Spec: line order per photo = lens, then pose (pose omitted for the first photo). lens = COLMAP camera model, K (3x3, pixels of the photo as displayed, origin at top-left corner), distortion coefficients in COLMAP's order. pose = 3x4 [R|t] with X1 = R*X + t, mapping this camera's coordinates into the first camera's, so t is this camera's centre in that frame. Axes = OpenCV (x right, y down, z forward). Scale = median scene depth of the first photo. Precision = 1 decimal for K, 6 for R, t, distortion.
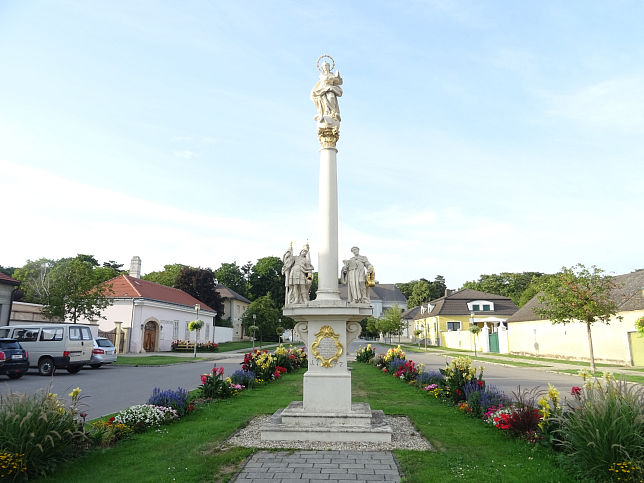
lens RADIAL K [[466.9, 0, 322.0], [0, 466.9, 241.5], [0, 0, 1]] dist [0.001291, 0.000166]
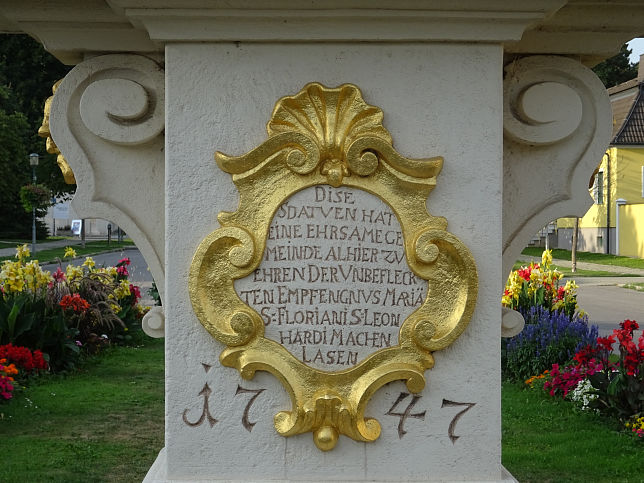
lens RADIAL K [[1602.7, 0, 322.0], [0, 1602.7, 241.5], [0, 0, 1]] dist [0.015860, -0.672808]
pose [[0.996462, 0.001311, 0.084030, -0.022841], [-0.019034, 0.977415, 0.210471, 0.128269], [-0.081856, -0.211326, 0.973982, 0.582563]]
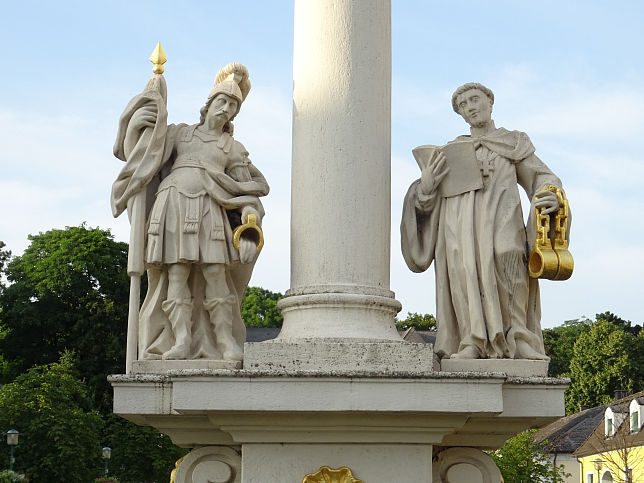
lens RADIAL K [[1602.7, 0, 322.0], [0, 1602.7, 241.5], [0, 0, 1]] dist [0.015860, -0.672808]
pose [[0.999019, 0.014618, 0.041794, -0.023753], [-0.016042, 0.999295, 0.033934, 0.057366], [-0.041268, -0.034571, 0.998550, 0.303189]]
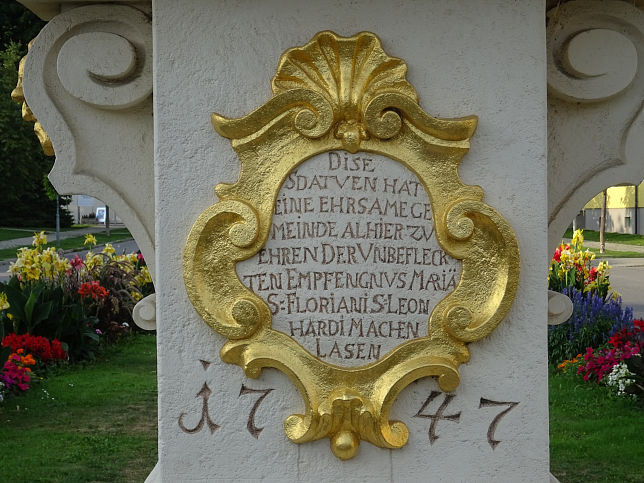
lens RADIAL K [[1602.7, 0, 322.0], [0, 1602.7, 241.5], [0, 0, 1]] dist [0.015860, -0.672808]
pose [[0.997614, -0.012628, 0.067867, -0.016551], [-0.002615, 0.975510, 0.219941, 0.140867], [-0.068982, -0.219594, 0.973149, 0.631783]]
